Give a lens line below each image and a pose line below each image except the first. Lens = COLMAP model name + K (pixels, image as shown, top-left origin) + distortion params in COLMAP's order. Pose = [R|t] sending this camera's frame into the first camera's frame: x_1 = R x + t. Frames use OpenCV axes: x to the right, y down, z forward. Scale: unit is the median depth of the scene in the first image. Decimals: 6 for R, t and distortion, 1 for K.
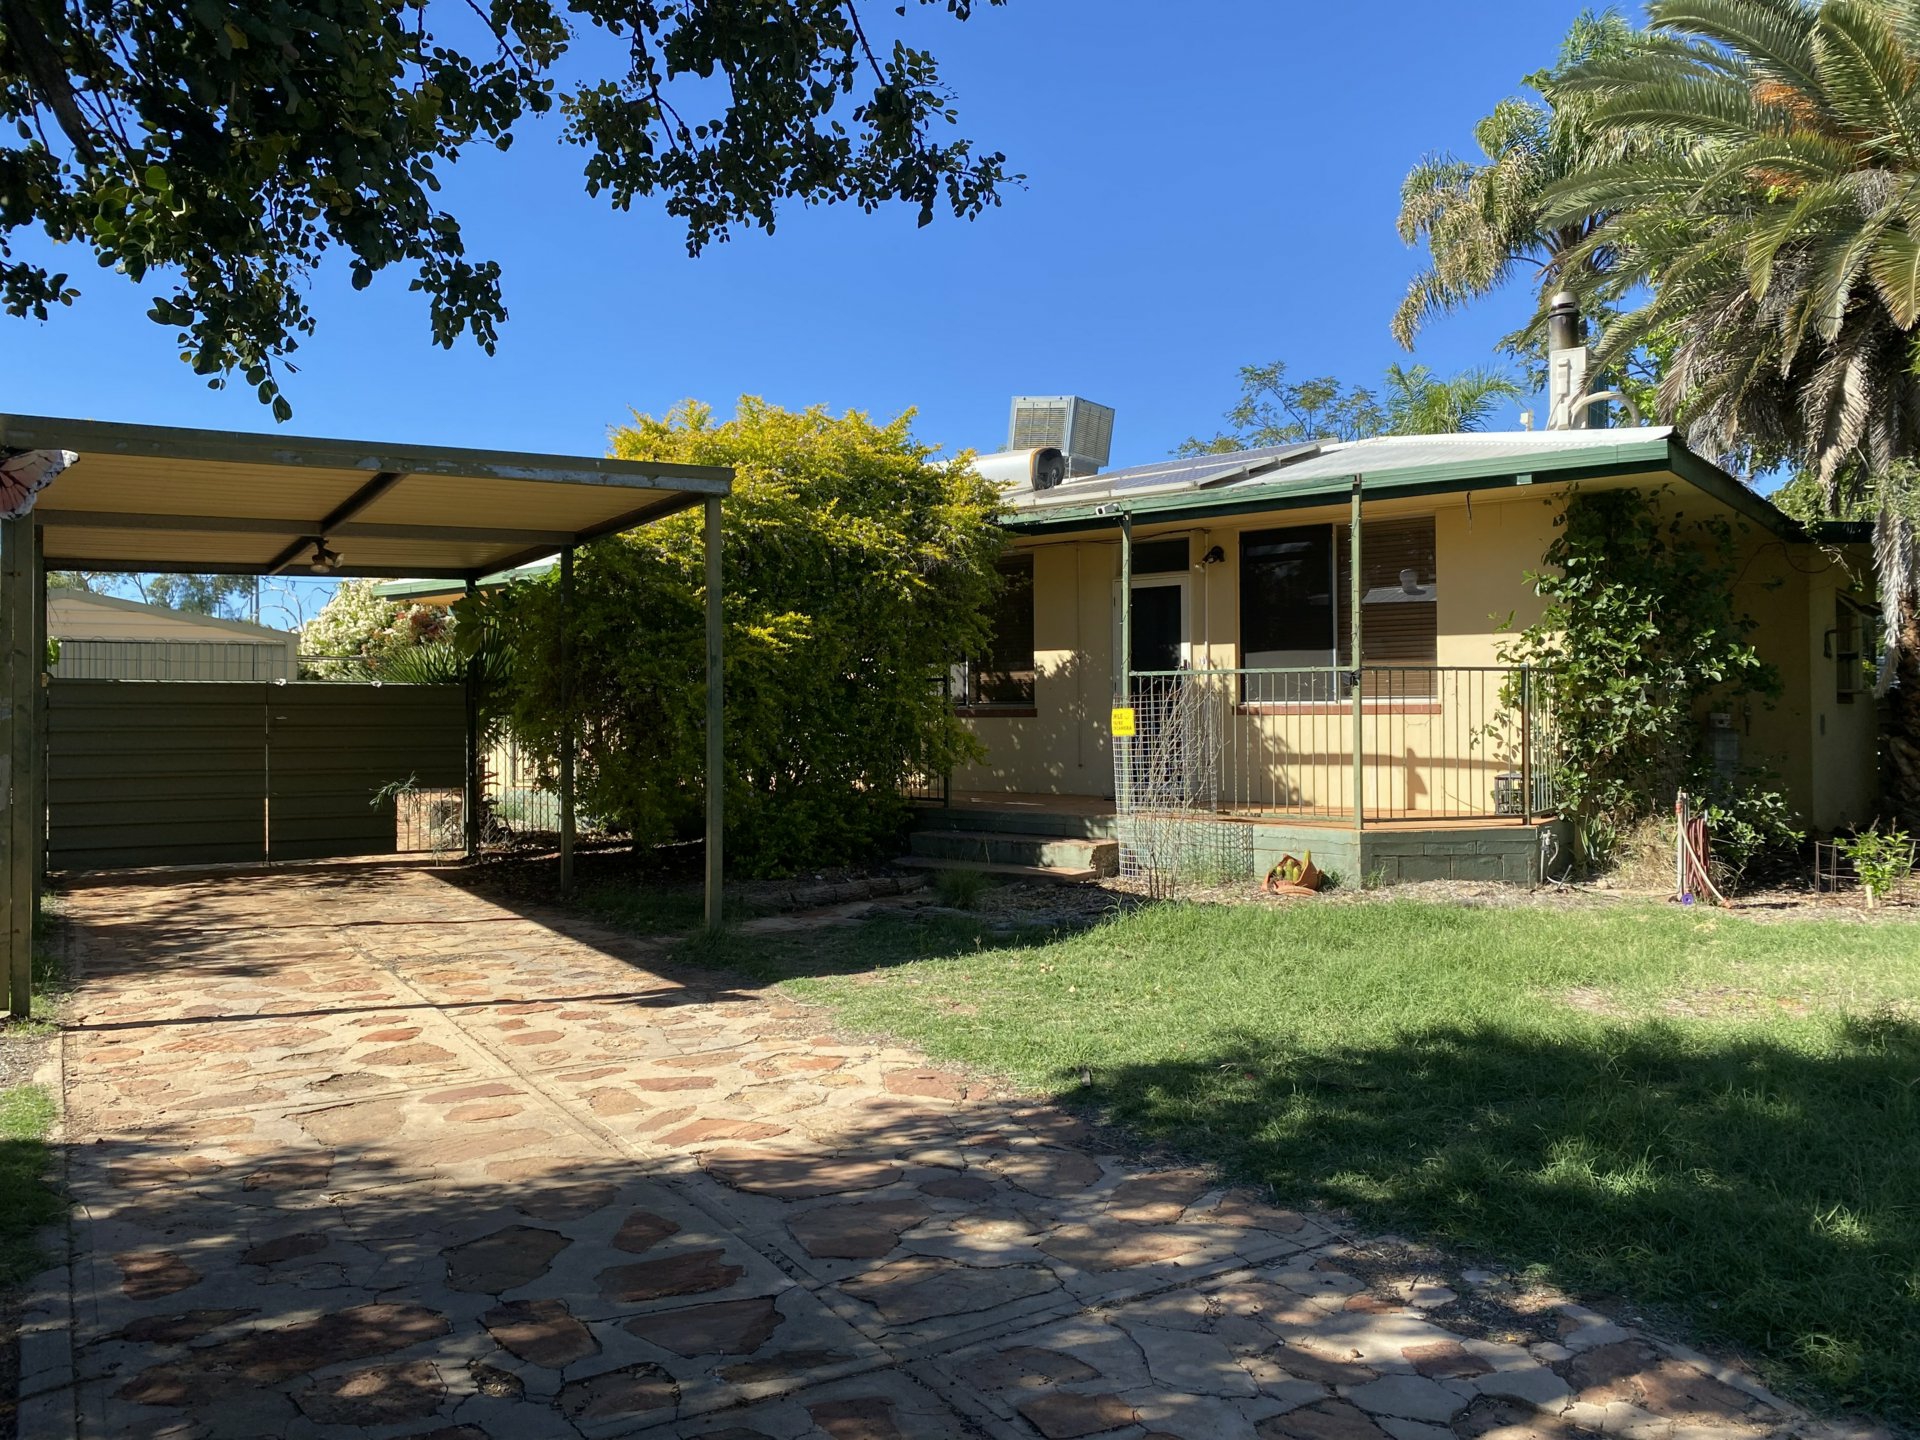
lens RADIAL K [[1474.9, 0, 981.7], [0, 1474.9, 684.3], [0, 0, 1]] dist [0.017185, -0.020948]
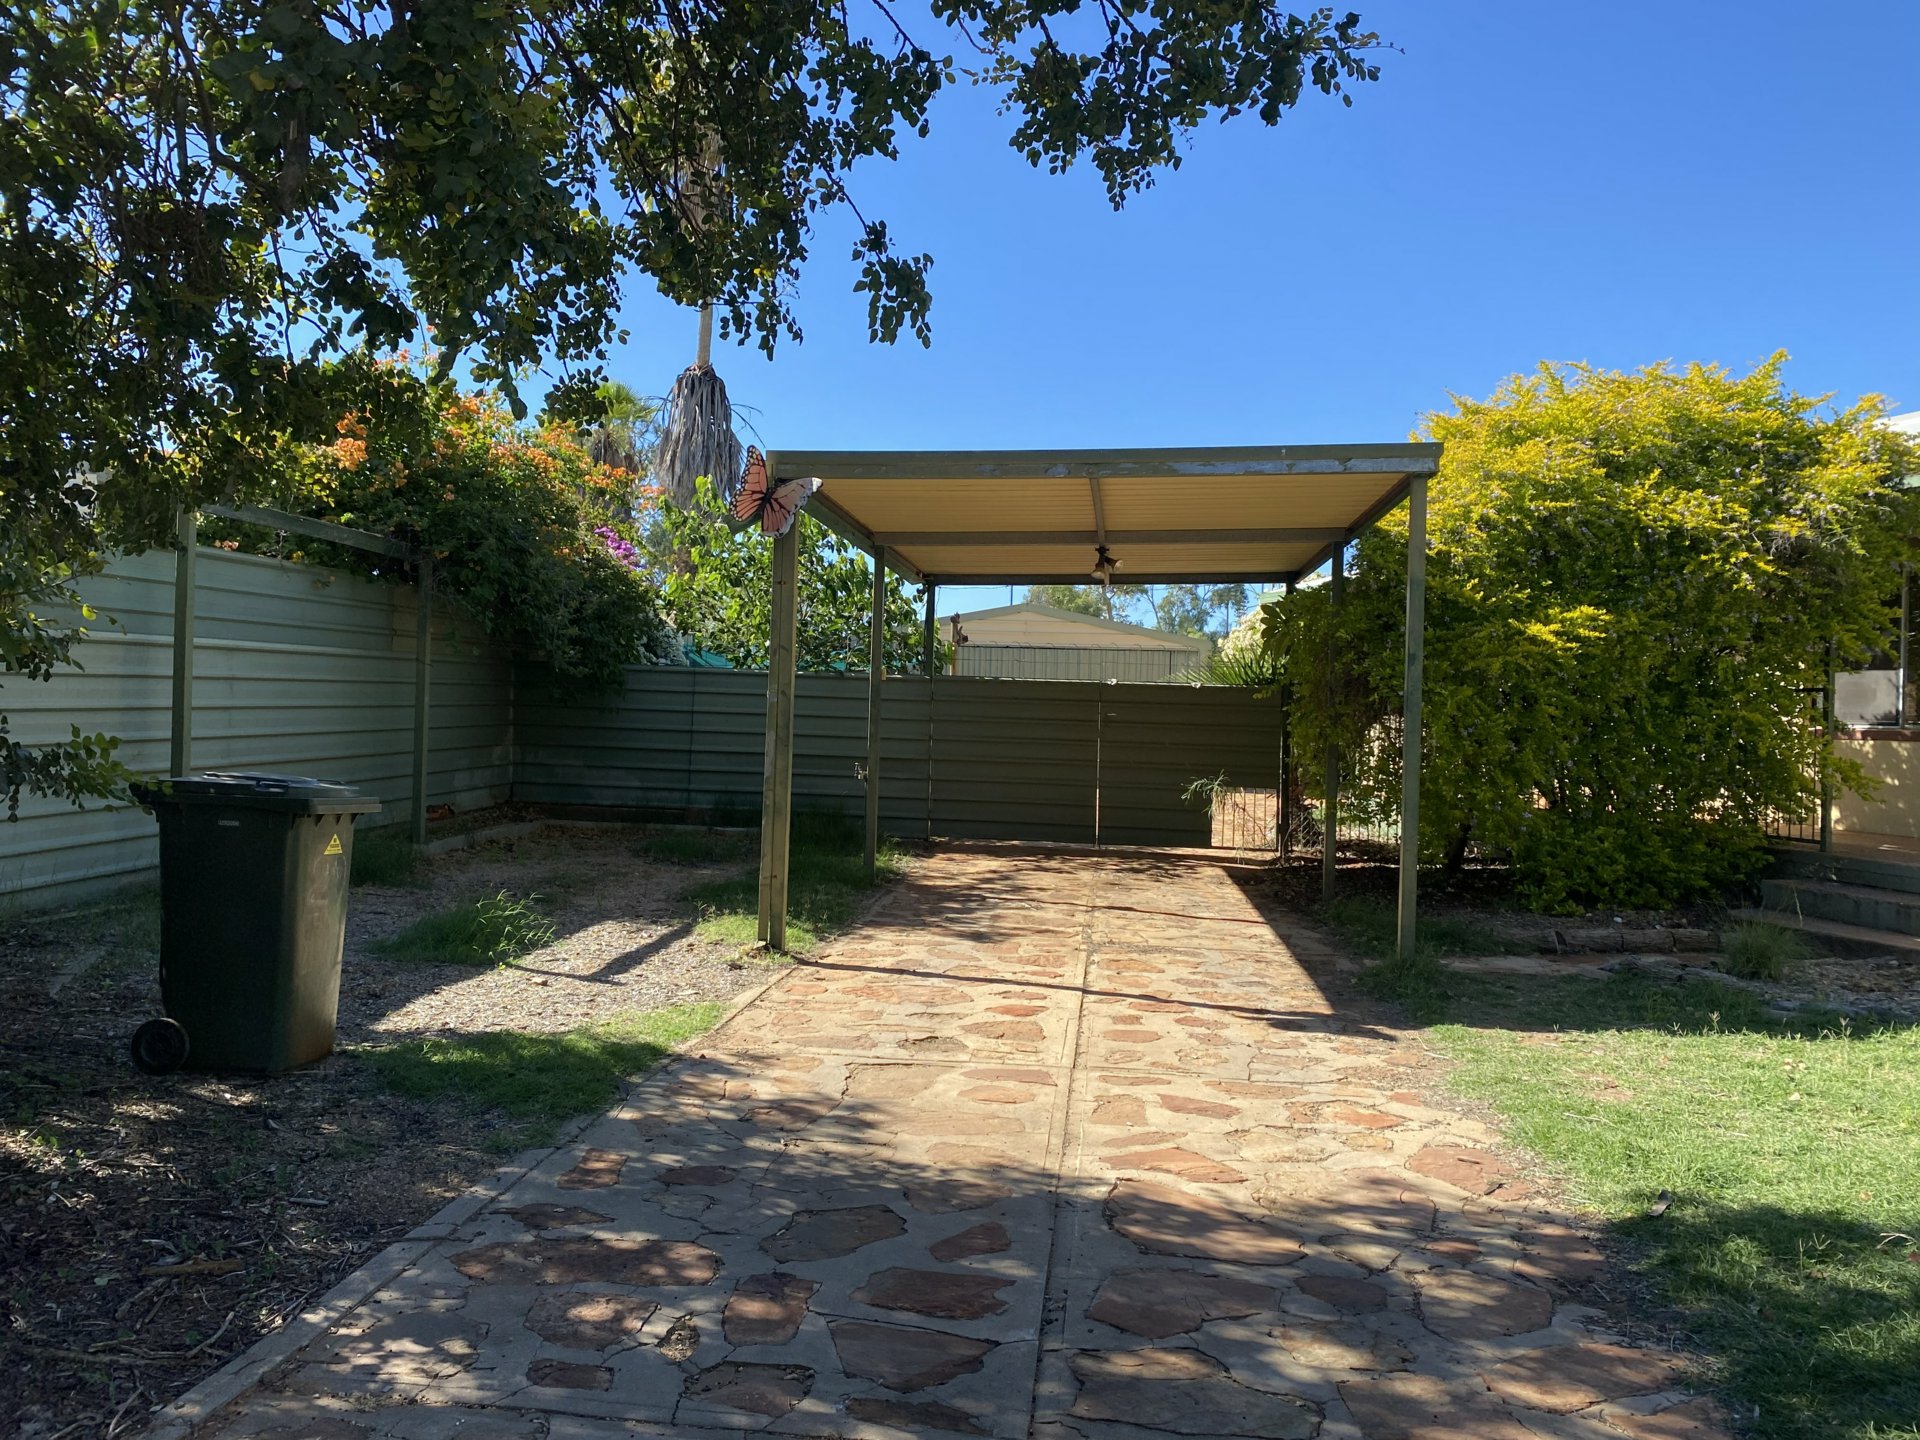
lens RADIAL K [[1474.9, 0, 914.1], [0, 1474.9, 702.6], [0, 0, 1]] dist [0.017185, -0.020948]
pose [[0.775318, 0.021087, -0.631218, 0.158226], [-0.016843, 0.999777, 0.012712, 0.004232], [0.631346, 0.000776, 0.775501, 0.111721]]
